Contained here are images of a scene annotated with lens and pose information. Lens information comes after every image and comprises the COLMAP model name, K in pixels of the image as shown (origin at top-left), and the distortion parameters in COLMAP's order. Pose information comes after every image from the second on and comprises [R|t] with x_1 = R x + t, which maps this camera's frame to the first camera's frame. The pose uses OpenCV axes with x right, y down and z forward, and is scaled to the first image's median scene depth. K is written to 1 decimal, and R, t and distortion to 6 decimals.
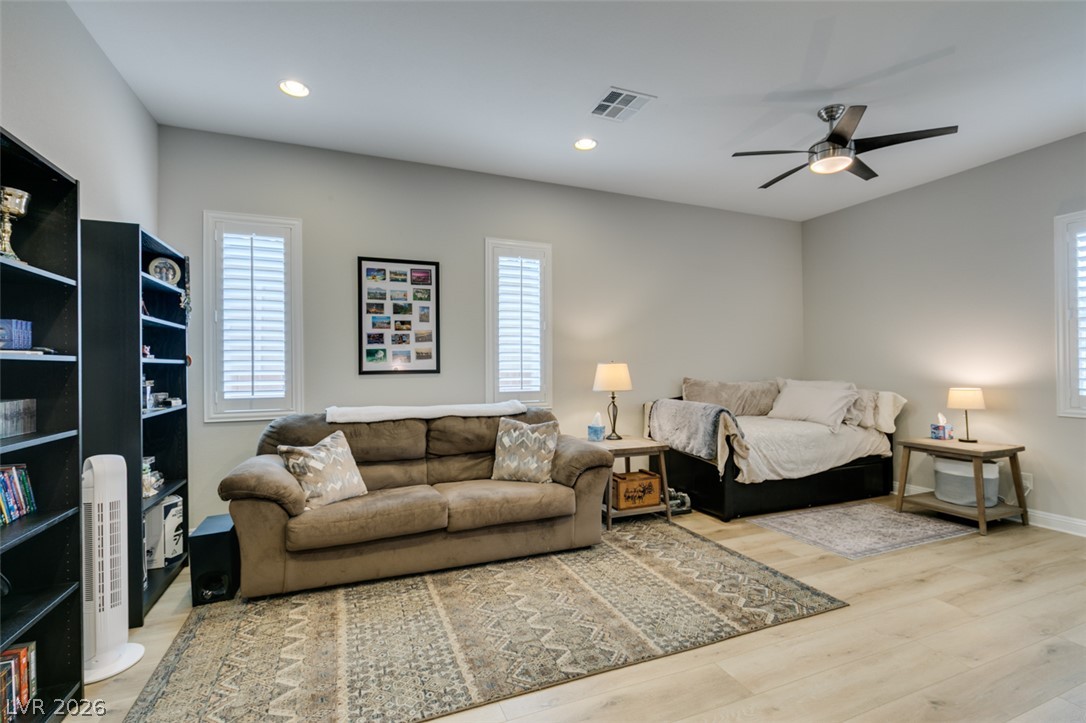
lens RADIAL K [[487.1, 0, 538.3], [0, 487.1, 362.6], [0, 0, 1]] dist [-0.002021, 0.000297]
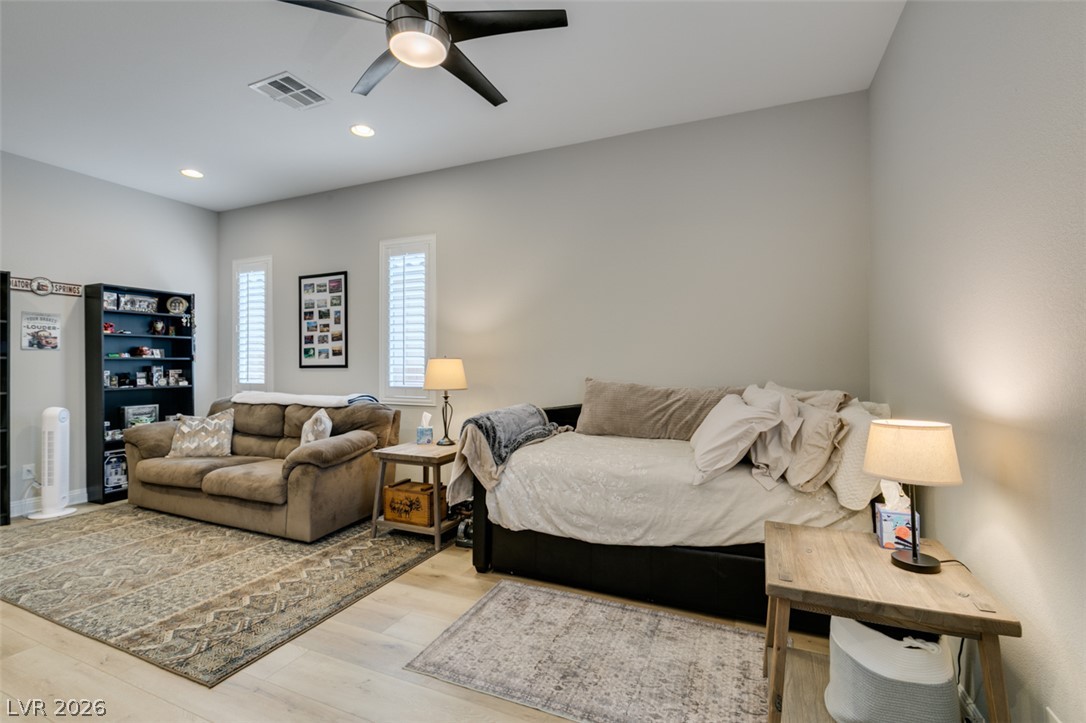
lens RADIAL K [[487.1, 0, 536.1], [0, 487.1, 362.0], [0, 0, 1]] dist [-0.002021, 0.000297]
pose [[0.695387, 0.000363, -0.718635, 1.078112], [0.003941, 0.999983, 0.004319, 0.005401], [0.718624, -0.005836, 0.695374, 0.605889]]
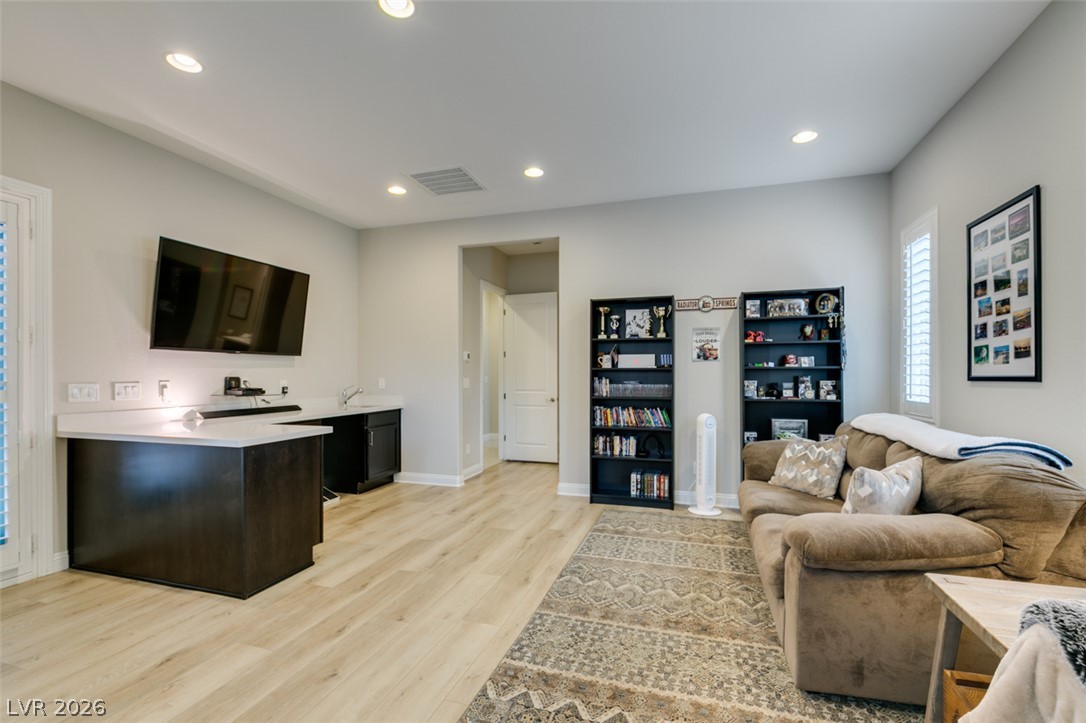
lens RADIAL K [[487.1, 0, 544.1], [0, 487.1, 374.4], [0, 0, 1]] dist [-0.002021, 0.000297]
pose [[-0.638228, 0.006508, -0.769820, 0.693132], [0.011167, 0.999937, -0.000804, 0.008209], [0.769766, -0.009110, -0.638261, 1.063585]]
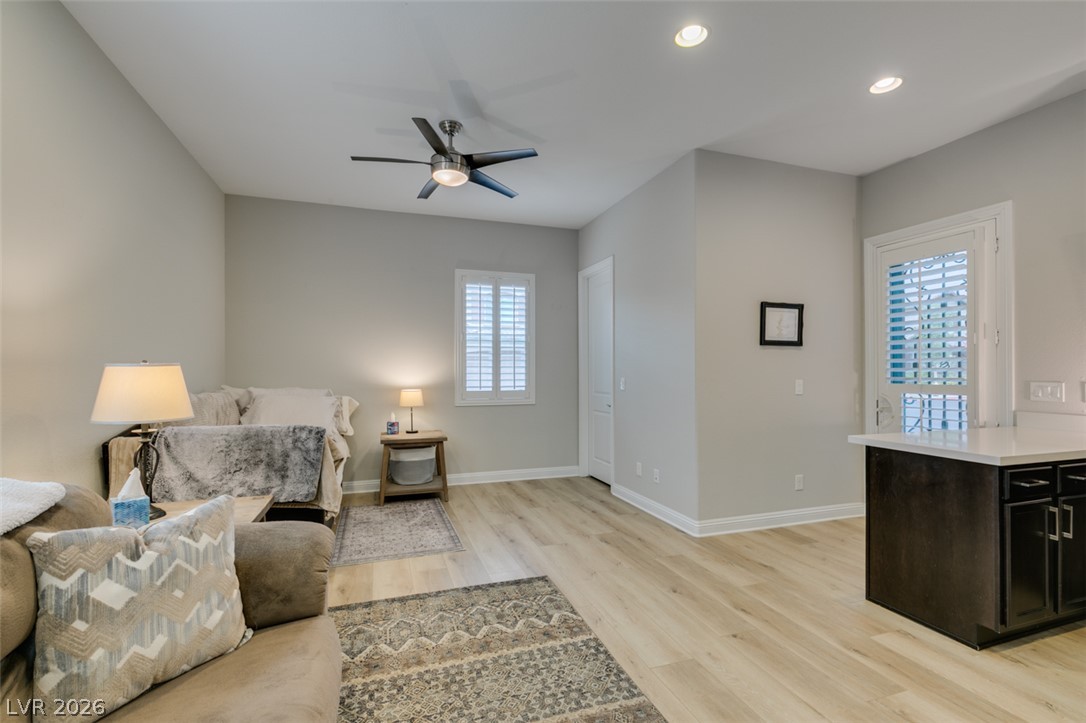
lens RADIAL K [[487.1, 0, 541.6], [0, 487.1, 365.8], [0, 0, 1]] dist [-0.002021, 0.000297]
pose [[0.057051, 0.012935, 0.998287, -0.383415], [-0.009487, 0.999878, -0.012414, 0.005070], [-0.998326, -0.008762, 0.057167, 0.680613]]
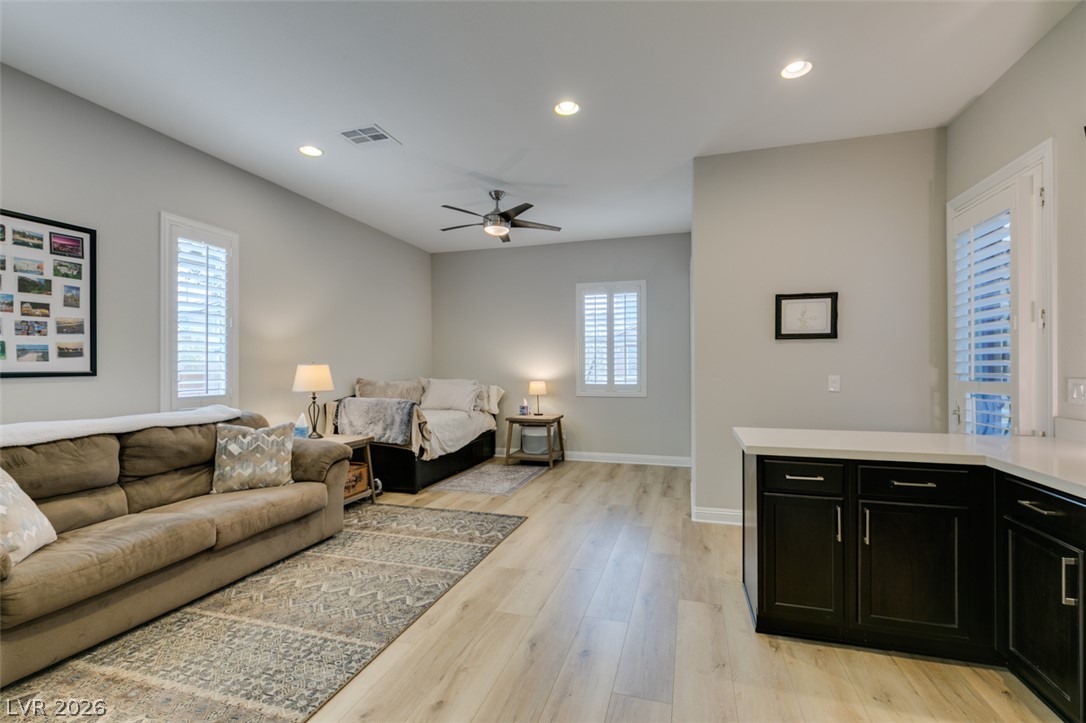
lens RADIAL K [[487.1, 0, 542.5], [0, 487.1, 366.5], [0, 0, 1]] dist [-0.002021, 0.000297]
pose [[0.629479, 0.004941, 0.777002, -0.410407], [-0.006320, 0.999979, -0.001240, 0.004011], [-0.776992, -0.004130, 0.629497, -0.028413]]
